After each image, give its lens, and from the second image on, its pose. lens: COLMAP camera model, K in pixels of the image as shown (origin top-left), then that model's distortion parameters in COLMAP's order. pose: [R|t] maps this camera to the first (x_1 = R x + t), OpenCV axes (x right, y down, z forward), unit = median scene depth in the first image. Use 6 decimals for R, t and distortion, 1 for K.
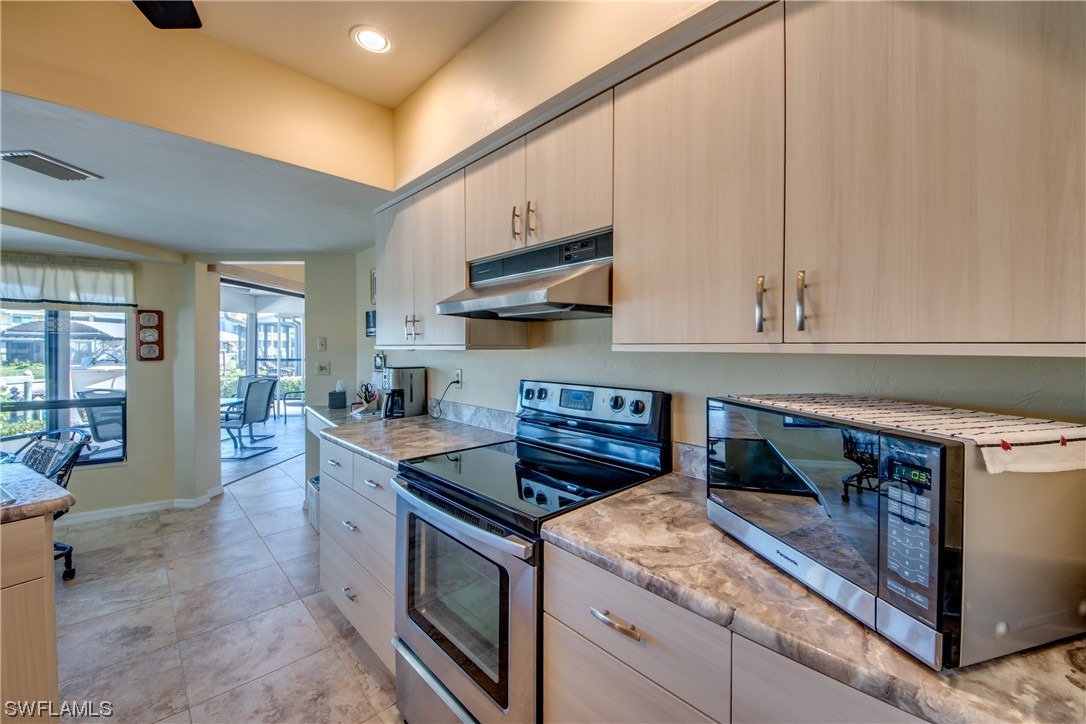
lens RADIAL K [[431.6, 0, 560.1], [0, 431.6, 347.9], [0, 0, 1]] dist [0.022068, -0.016822]
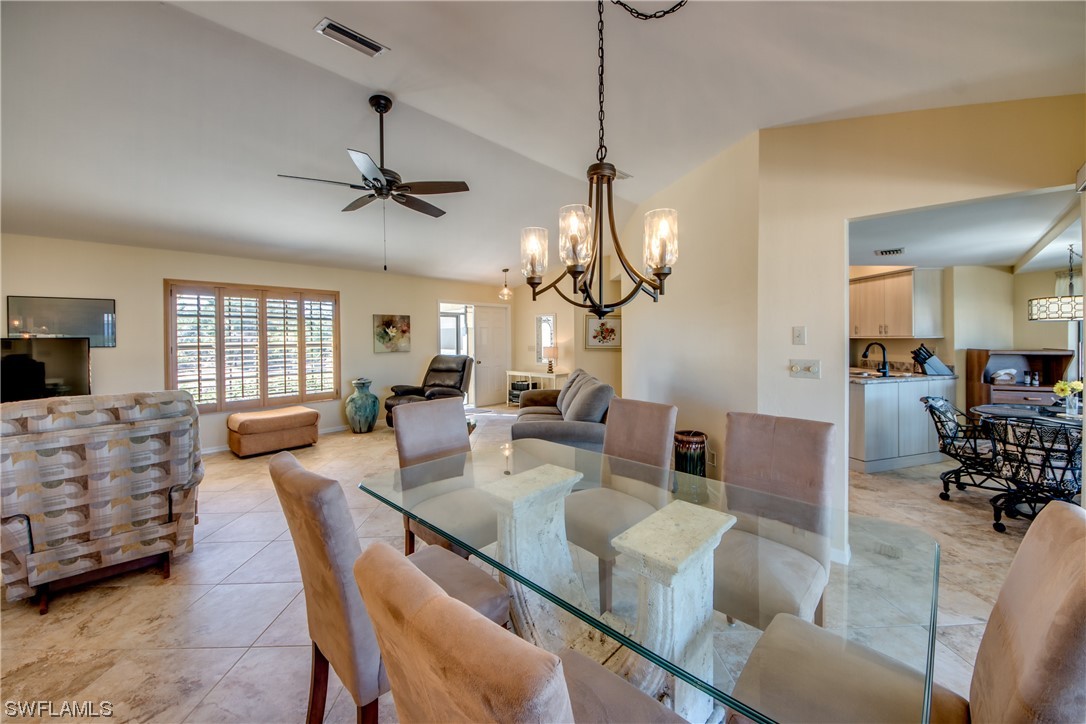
lens RADIAL K [[416.4, 0, 566.4], [0, 416.4, 340.9], [0, 0, 1]] dist [0.000838, -0.007232]
pose [[-0.761823, 0.001770, 0.647783, -0.935091], [0.010739, 0.999893, 0.009898, -0.019753], [-0.647696, 0.014497, -0.761761, 2.564261]]
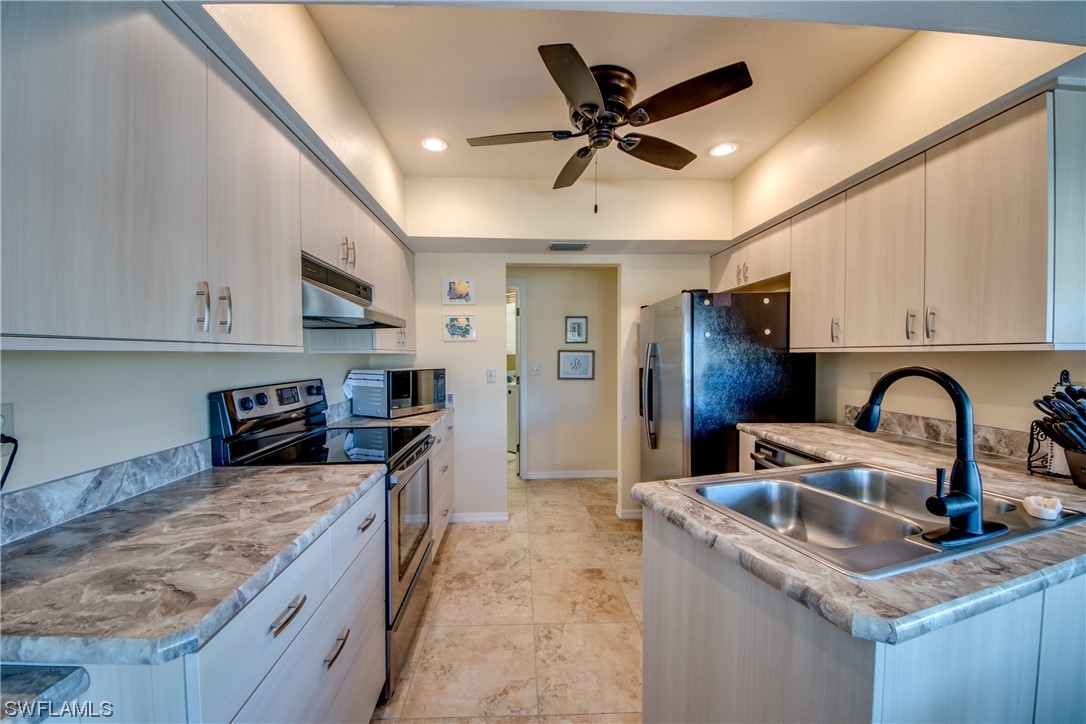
lens RADIAL K [[397.6, 0, 543.0], [0, 397.6, 362.0], [0, 0, 1]] dist [0.037520, -0.019462]
pose [[-0.746025, -0.011573, 0.665817, -0.786742], [0.003479, 0.999768, 0.021276, 0.004585], [-0.665909, 0.018189, -0.745811, 0.905028]]
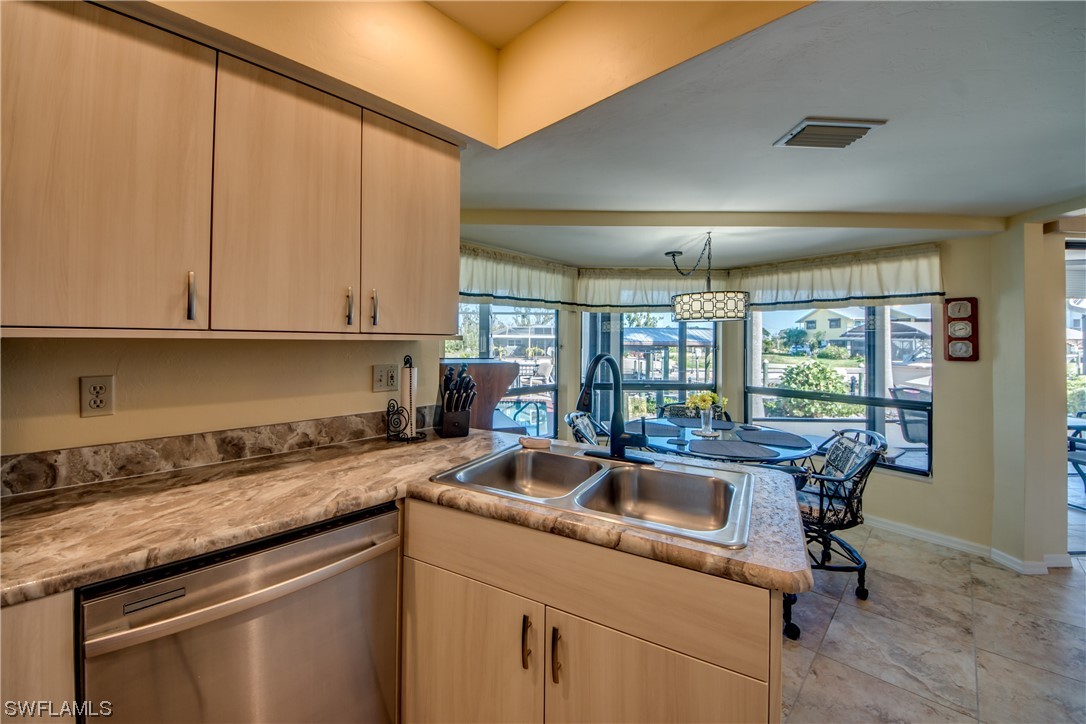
lens RADIAL K [[416.6, 0, 546.6], [0, 416.6, 337.6], [0, 0, 1]] dist [0.028153, -0.017641]
pose [[0.027199, -0.011747, -0.999561, -0.259767], [-0.010117, 0.999877, -0.012026, 0.004933], [0.999579, 0.010439, 0.027077, 0.295846]]
